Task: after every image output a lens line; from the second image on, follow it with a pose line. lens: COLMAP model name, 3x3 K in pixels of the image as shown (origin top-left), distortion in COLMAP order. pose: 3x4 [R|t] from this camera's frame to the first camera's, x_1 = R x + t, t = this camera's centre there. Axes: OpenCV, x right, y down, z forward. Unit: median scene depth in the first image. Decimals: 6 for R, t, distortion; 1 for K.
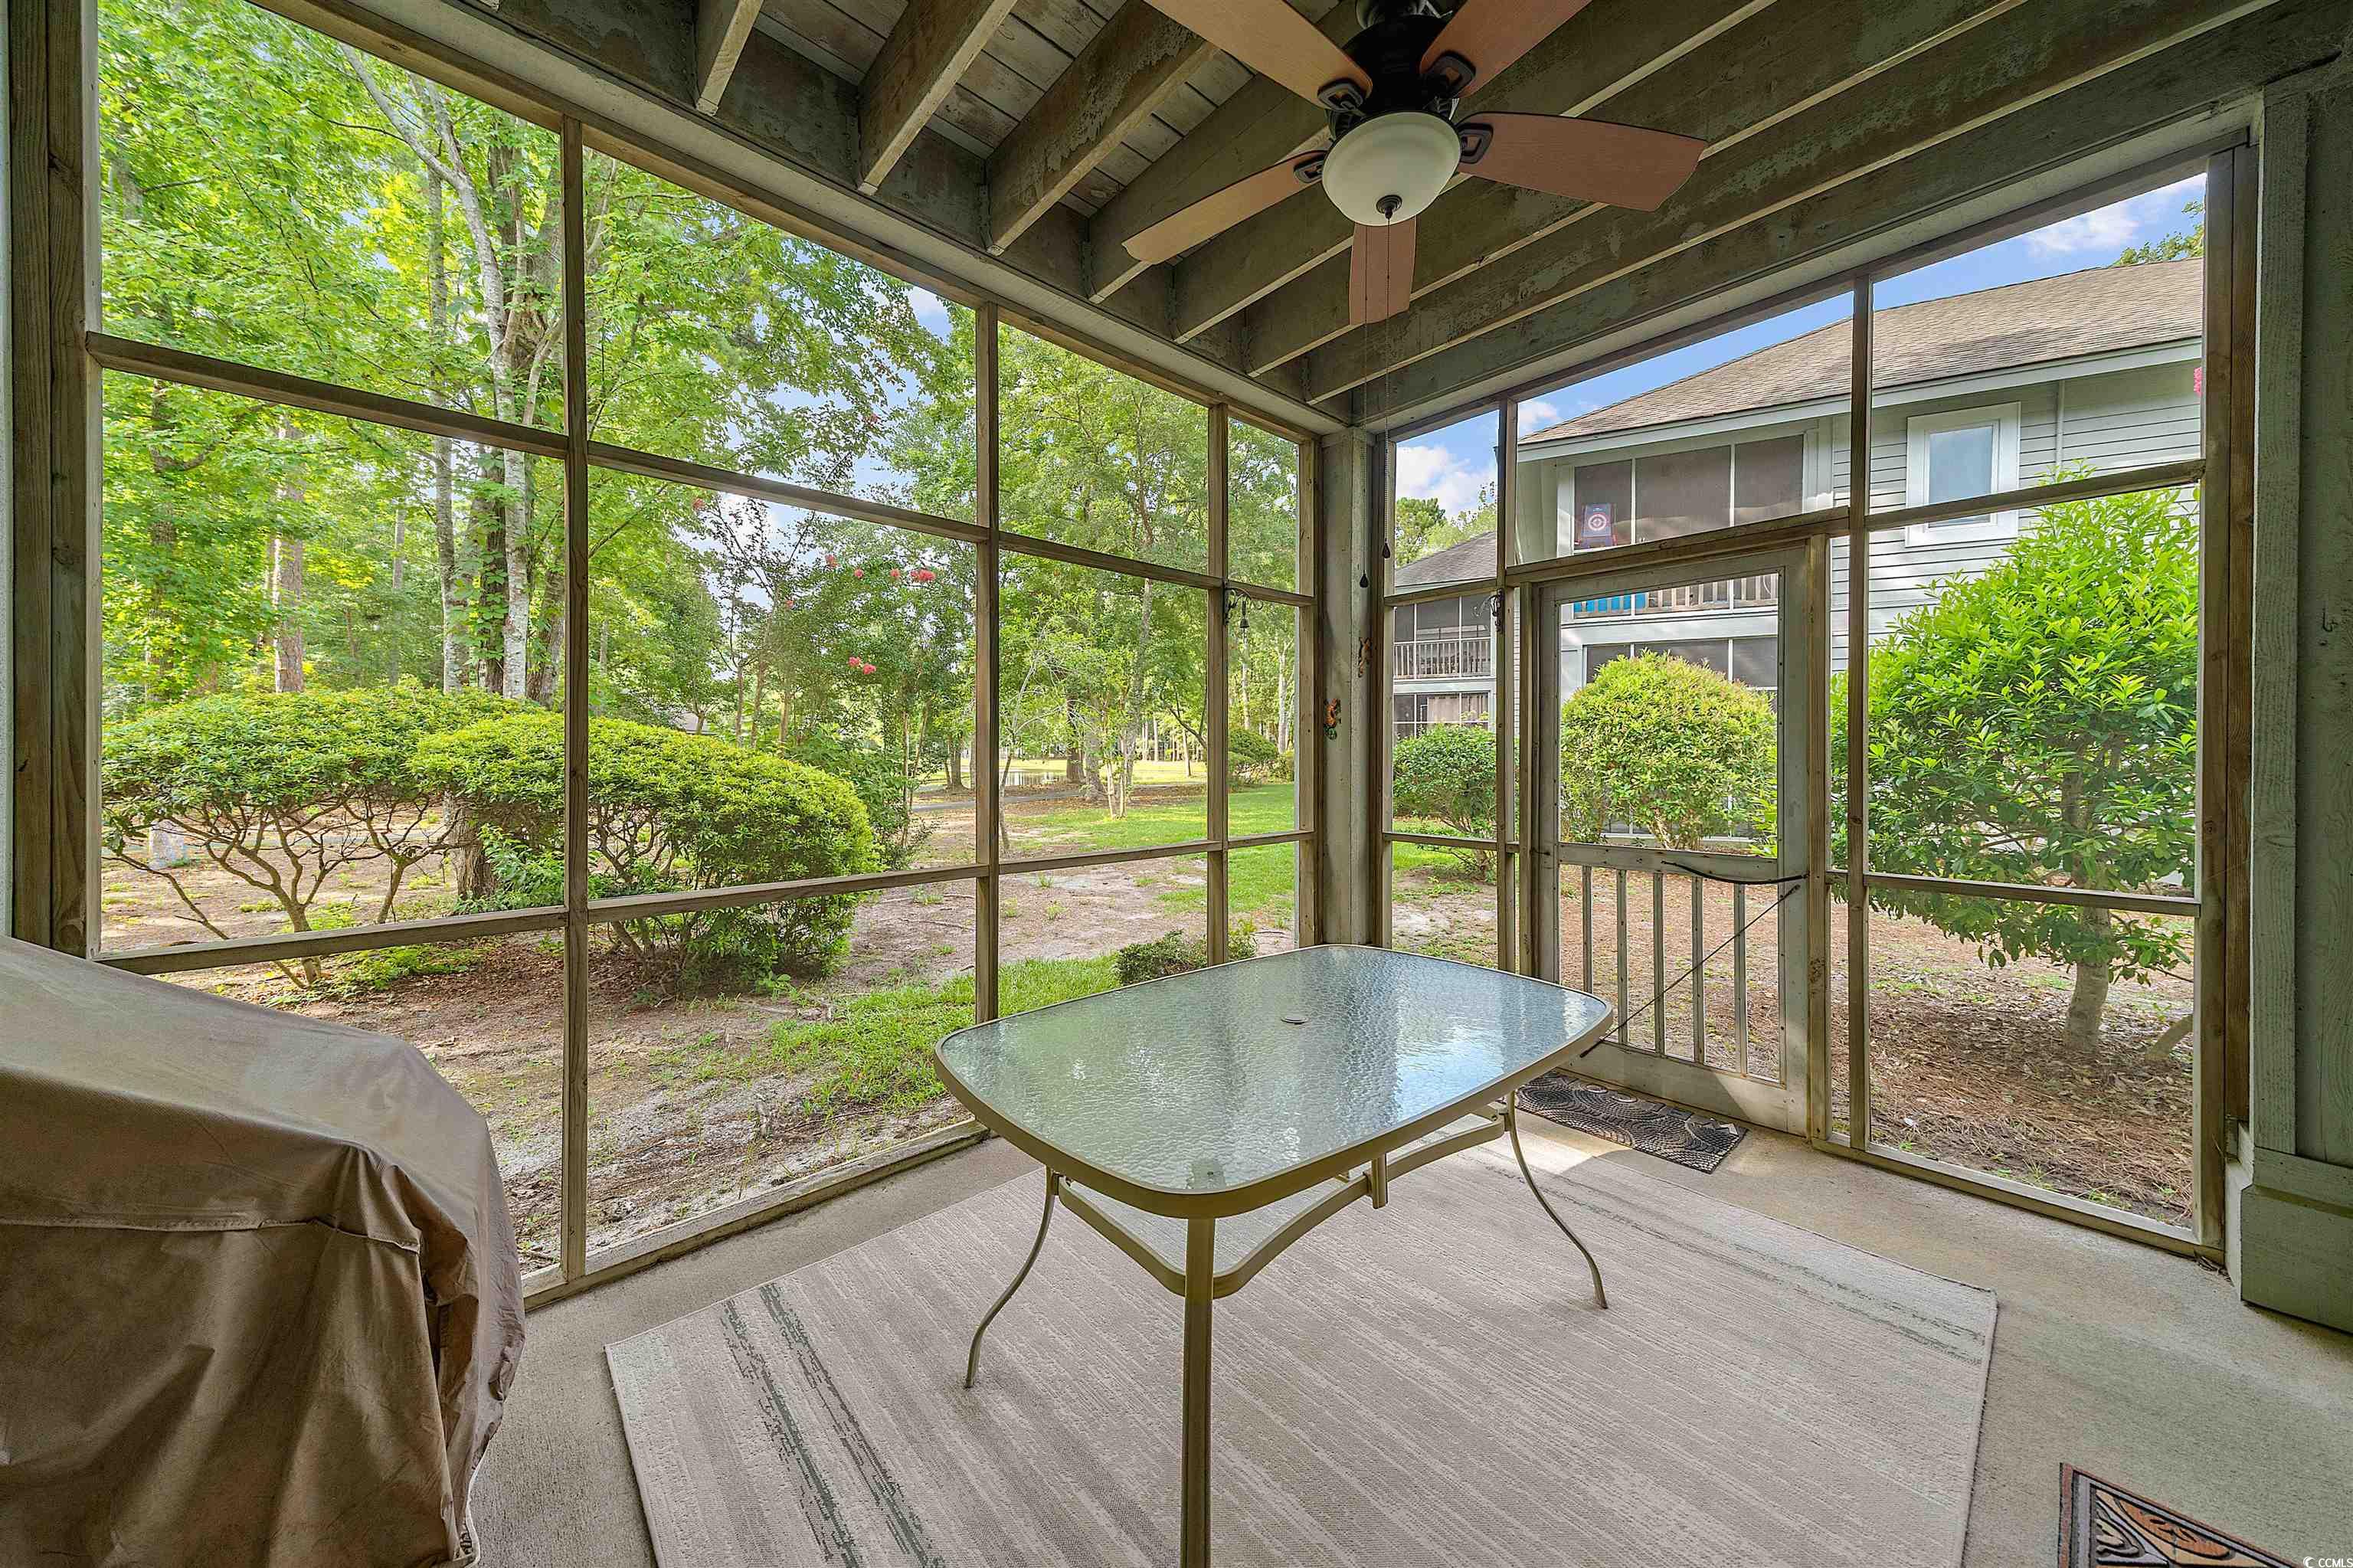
lens RADIAL K [[797.0, 0, 1174.6], [0, 797.0, 760.9], [0, 0, 1]] dist [0.000572, -0.000334]
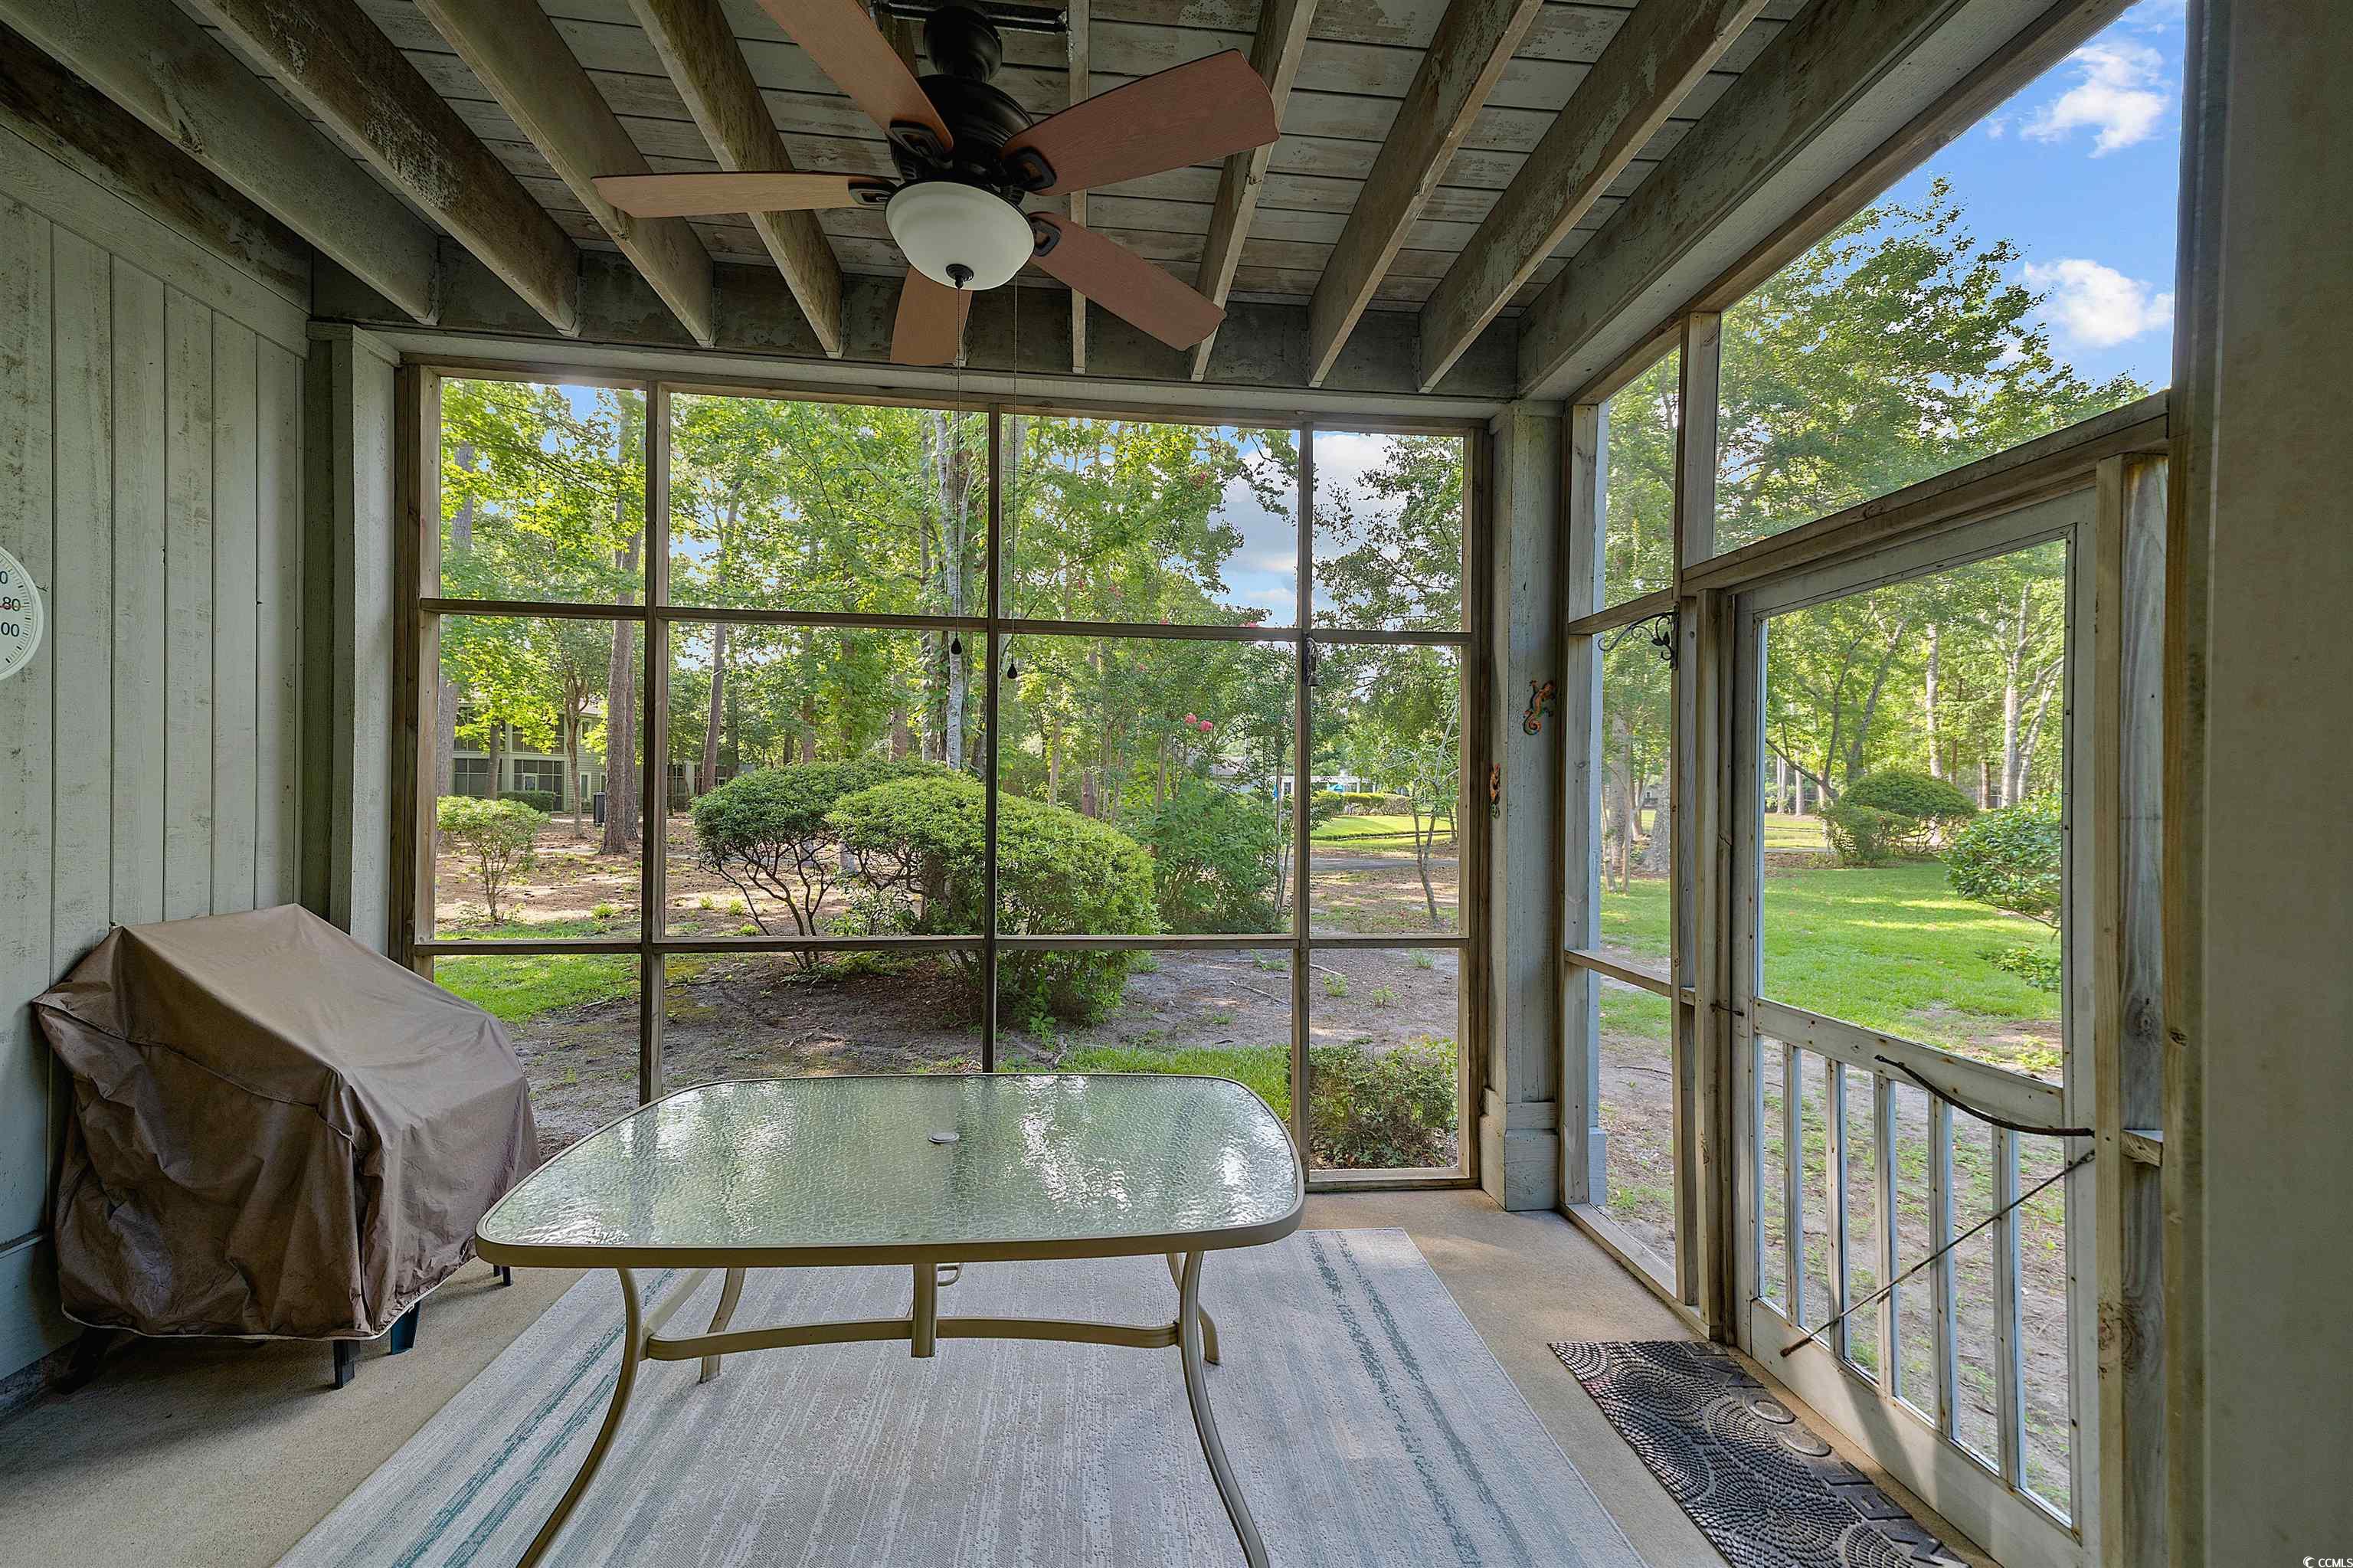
lens RADIAL K [[905.8, 0, 1173.3], [0, 905.8, 791.5], [0, 0, 1]] dist [0.001250, 0.000239]
pose [[0.806582, 0.005580, -0.591096, 0.692003], [-0.016873, 0.999765, -0.013587, -0.055728], [0.590881, 0.020933, 0.806487, 0.198930]]
